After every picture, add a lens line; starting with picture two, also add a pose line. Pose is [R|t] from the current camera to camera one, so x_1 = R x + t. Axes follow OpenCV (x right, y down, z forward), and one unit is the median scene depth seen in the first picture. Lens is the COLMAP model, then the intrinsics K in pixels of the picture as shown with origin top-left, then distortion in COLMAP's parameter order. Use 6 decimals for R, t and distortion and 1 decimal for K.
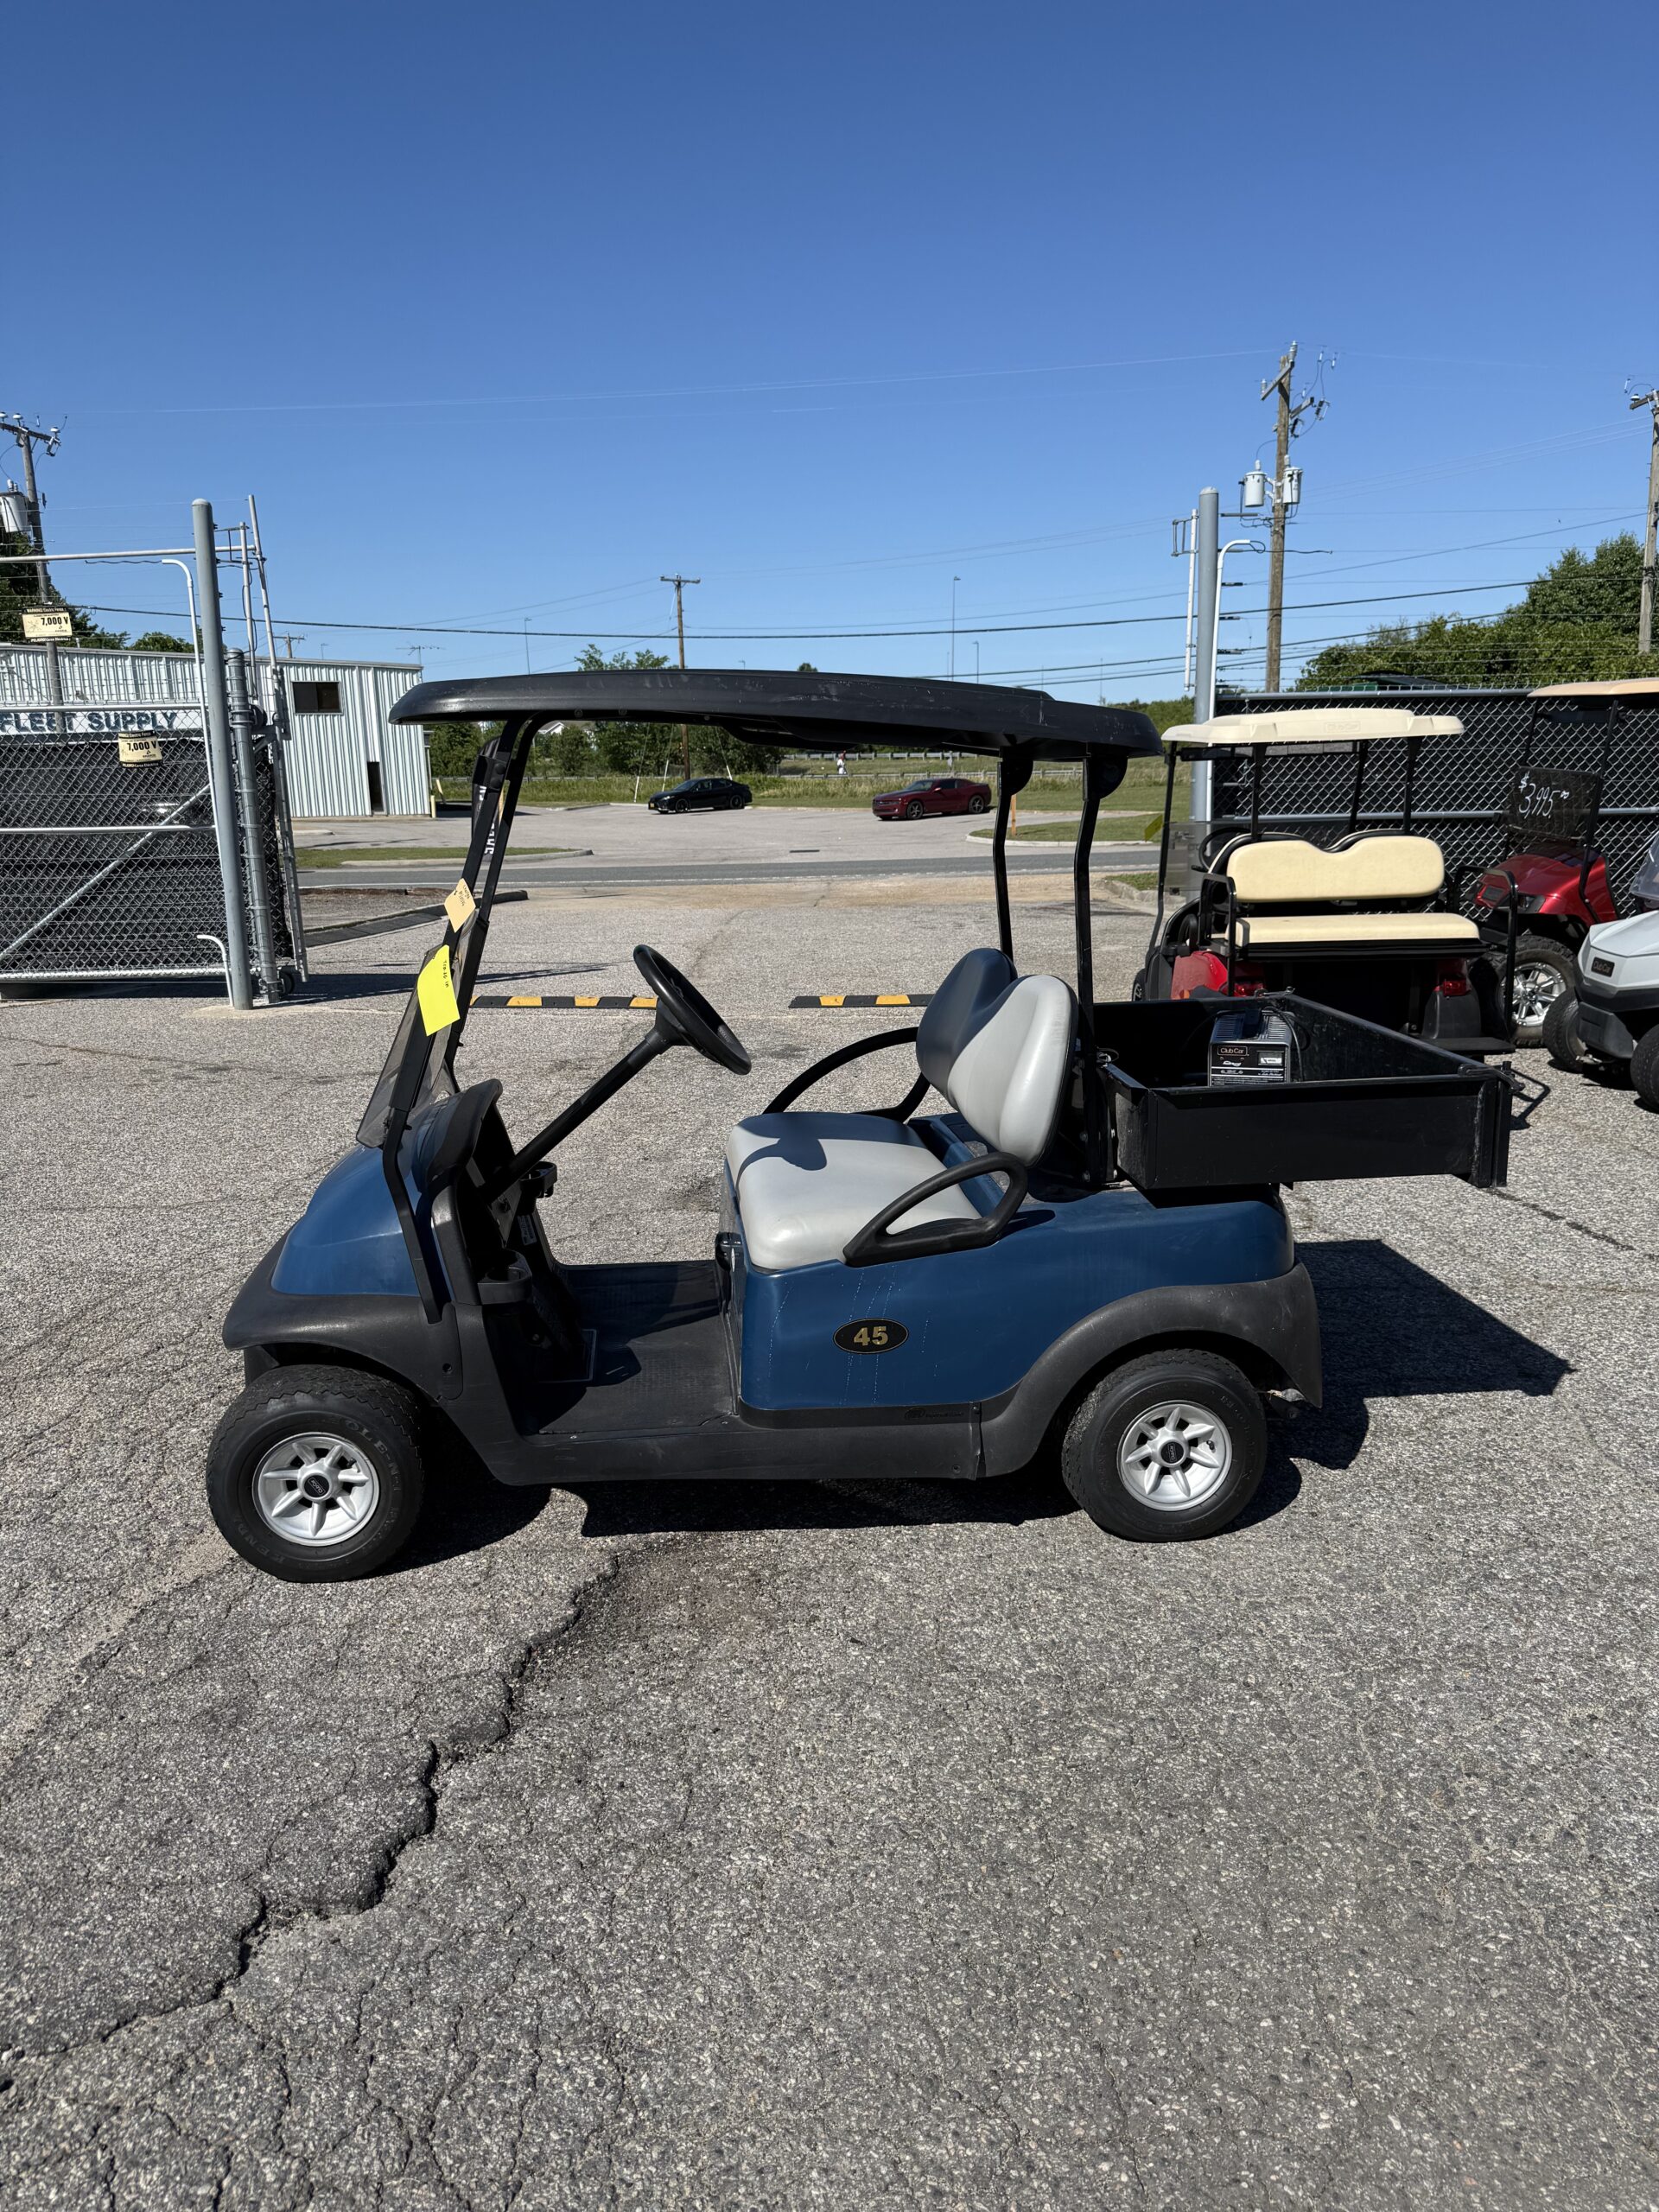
lens RADIAL K [[1583.3, 0, 820.2], [0, 1583.3, 1117.5], [0, 0, 1]] dist [0.021347, -0.031338]
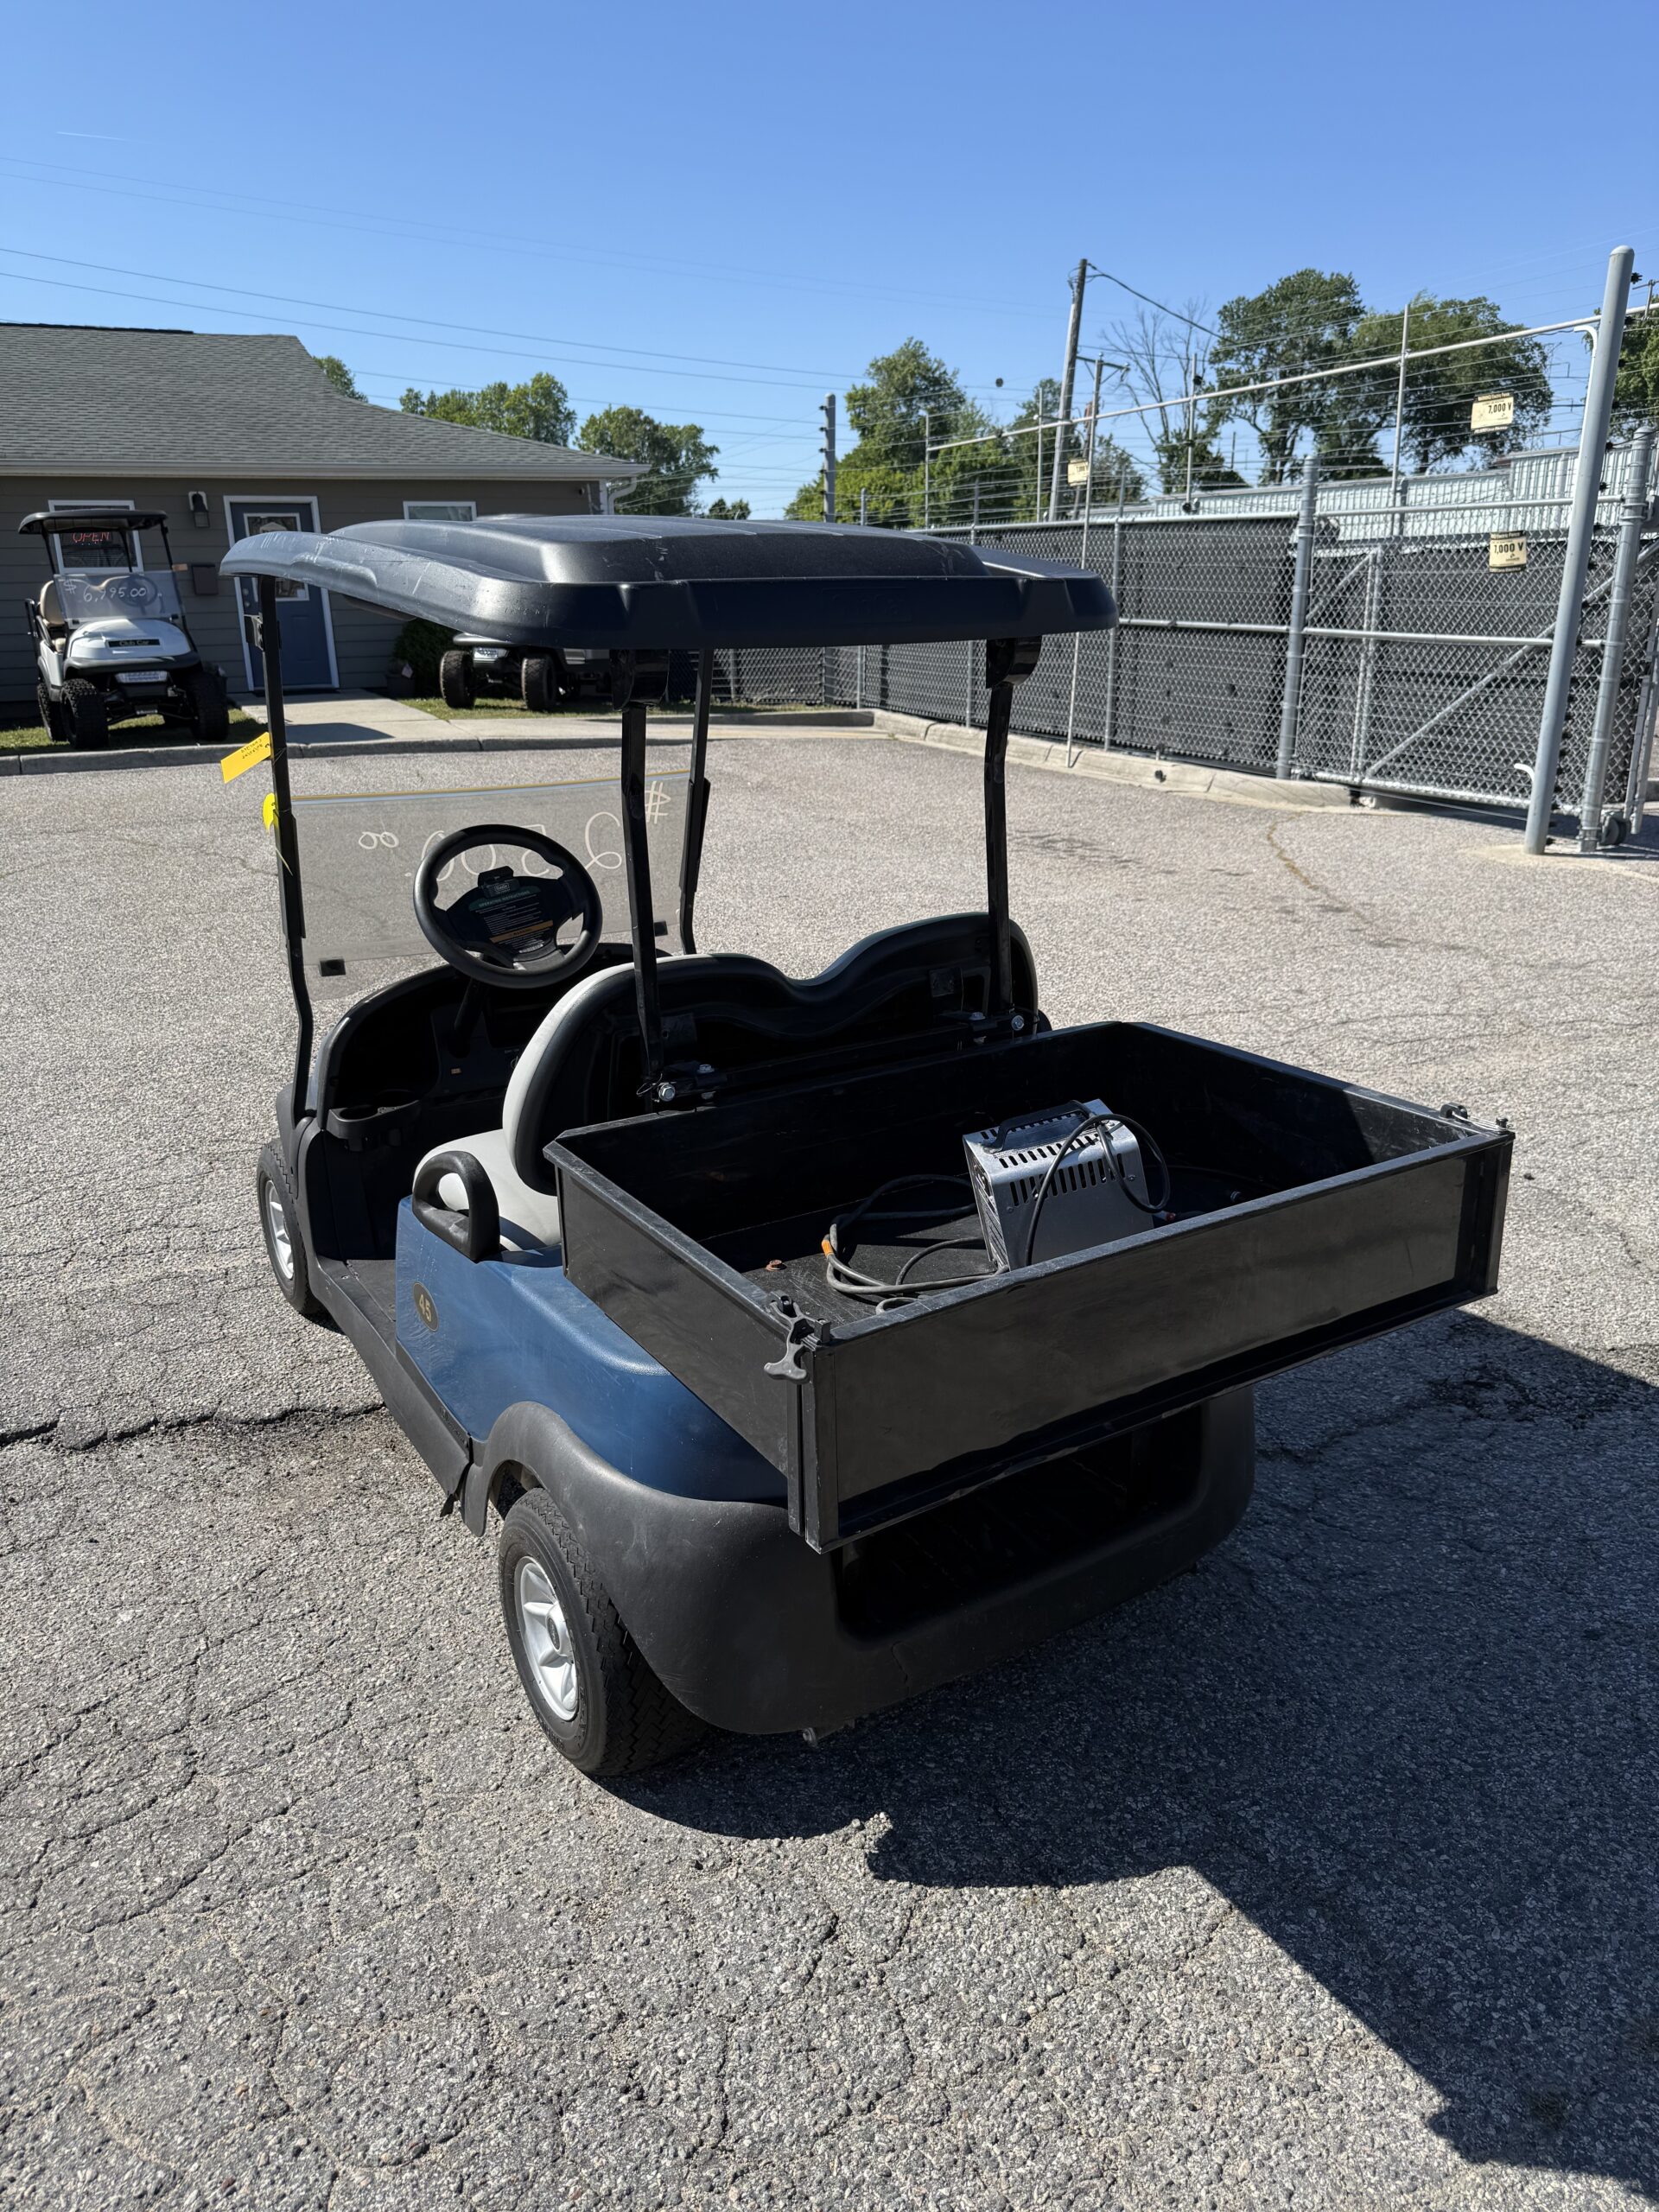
lens RADIAL K [[1583.3, 0, 813.0], [0, 1583.3, 1100.5], [0, 0, 1]] dist [0.021347, -0.031338]
pose [[0.425558, 0.294565, -0.855647, 0.266767], [-0.191033, 0.953472, 0.233231, -0.067686], [0.884538, 0.064203, 0.462029, 0.246697]]
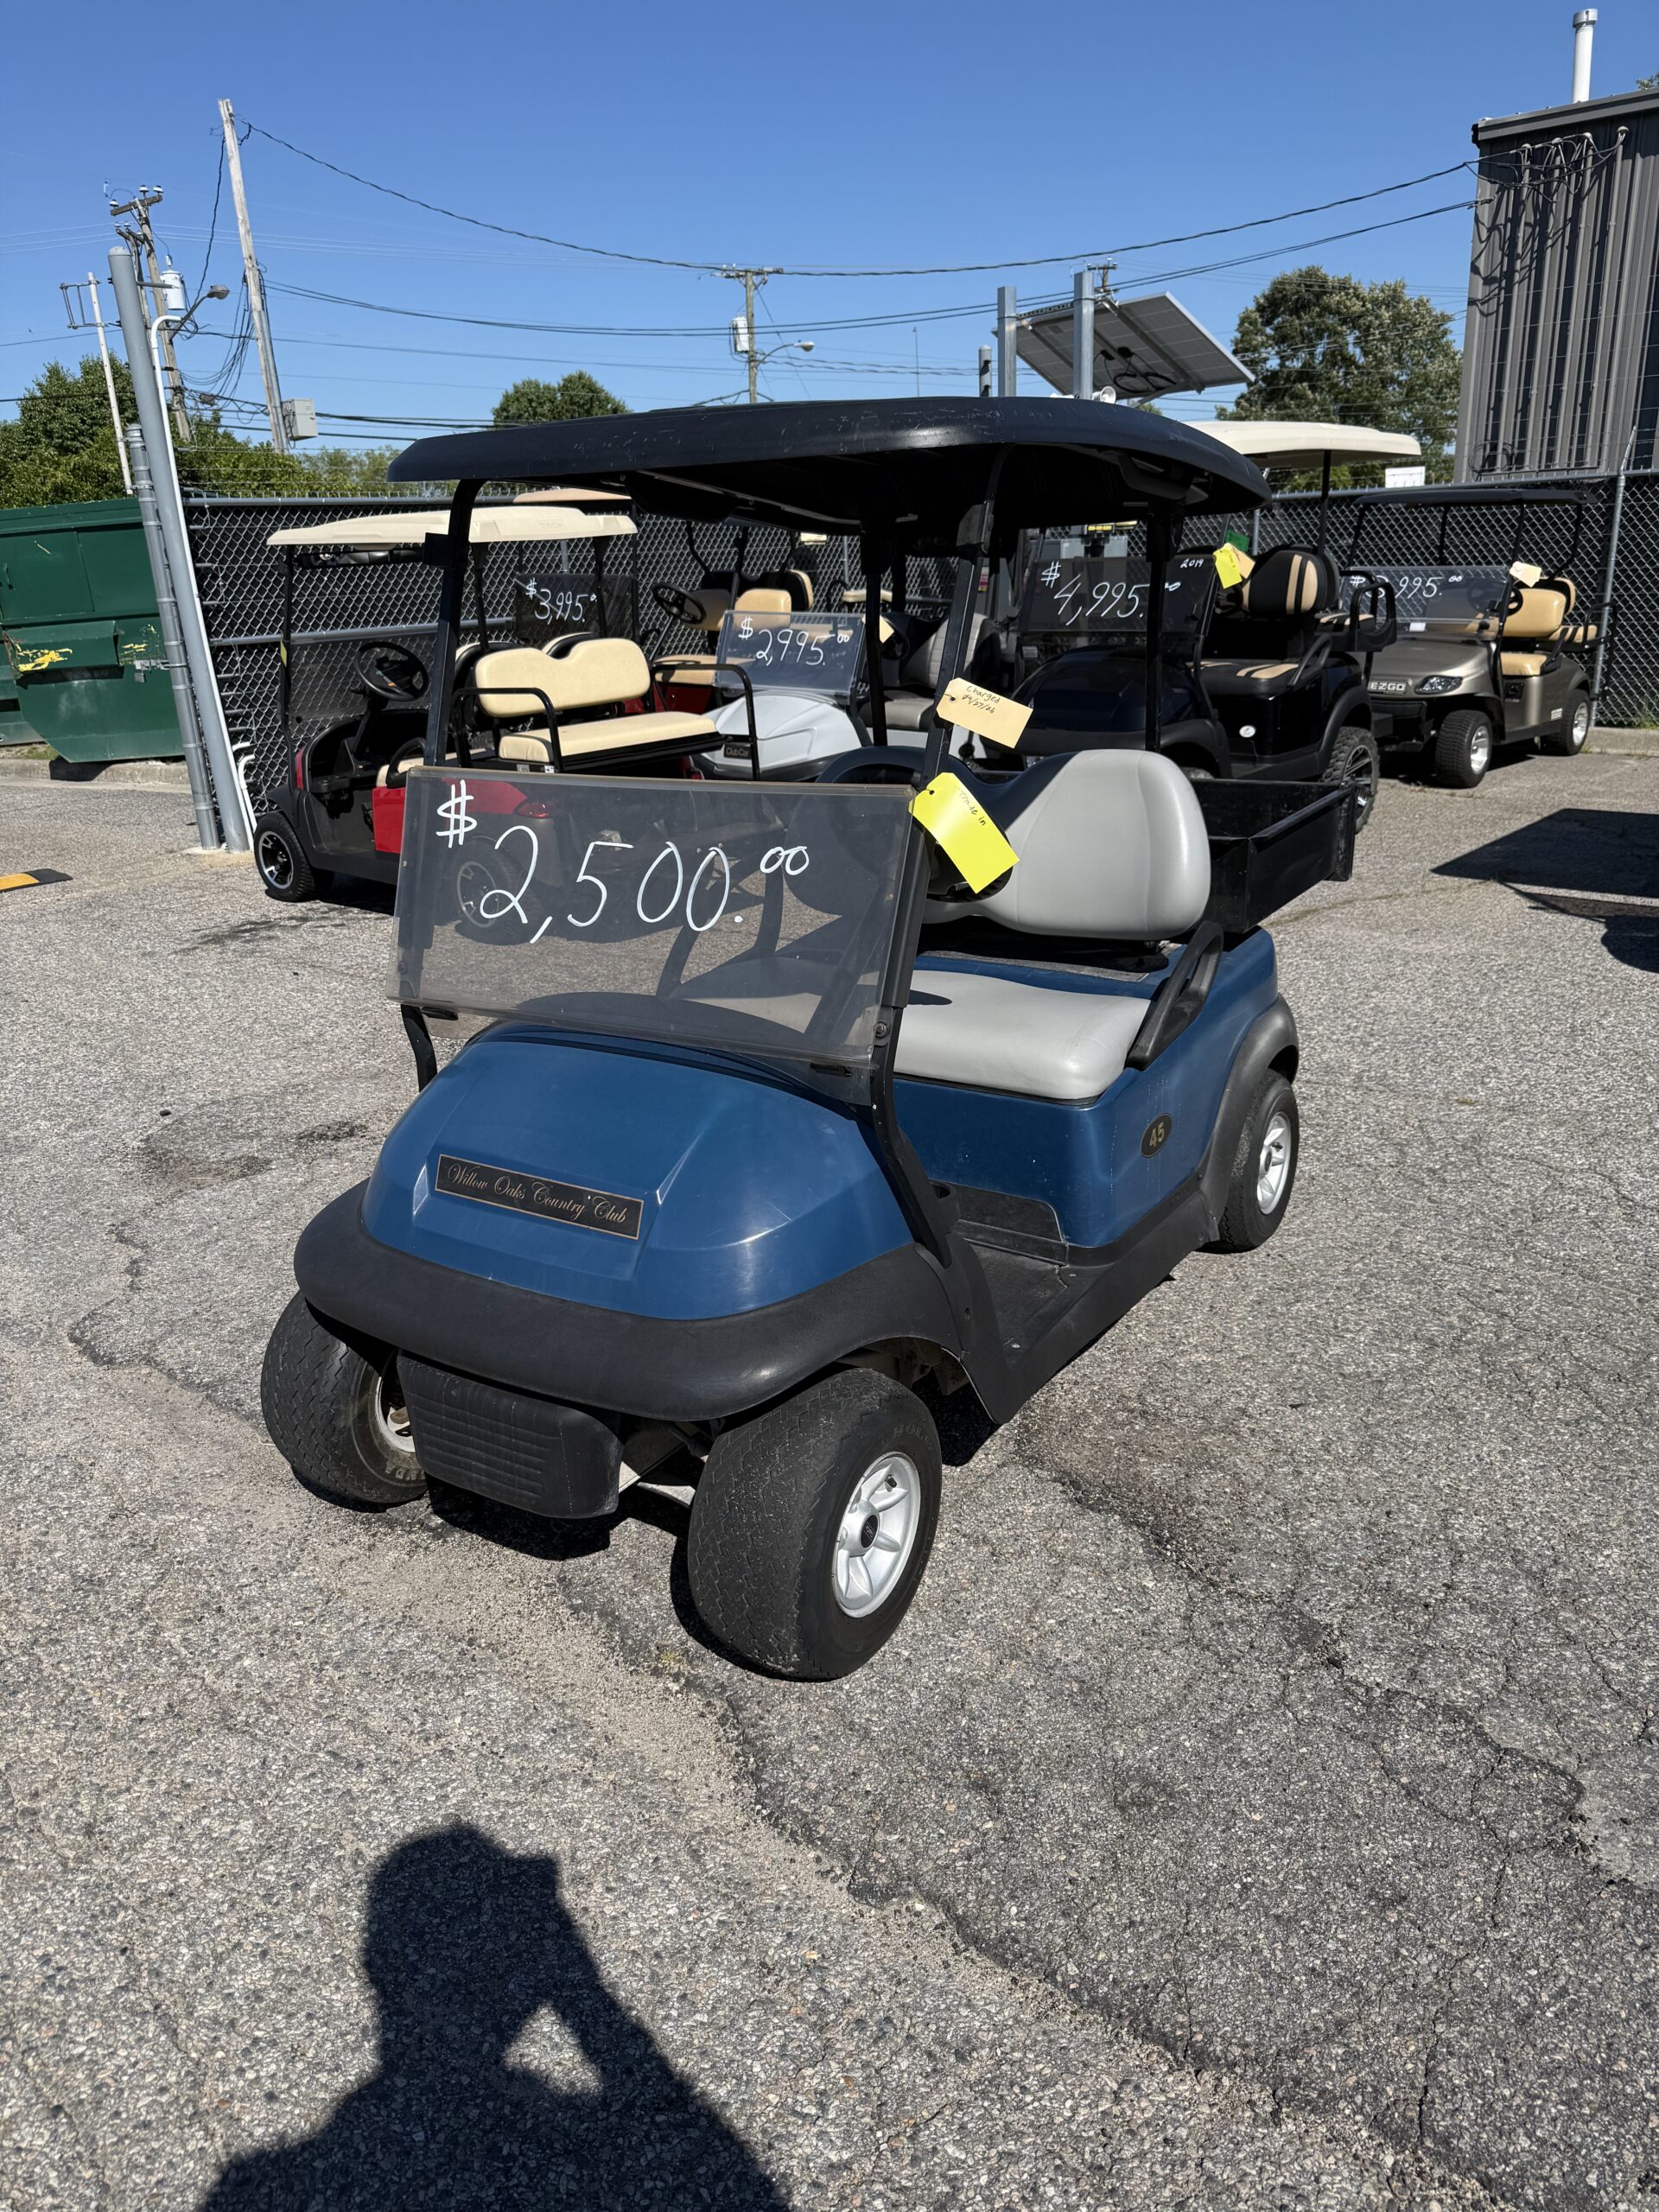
lens RADIAL K [[1583.3, 0, 841.5], [0, 1583.3, 1111.1], [0, 0, 1]] dist [0.021347, -0.031338]
pose [[0.616428, -0.273620, 0.738342, -0.254253], [0.204042, 0.961160, 0.185842, -0.030104], [-0.760515, 0.036094, 0.648316, 0.163275]]
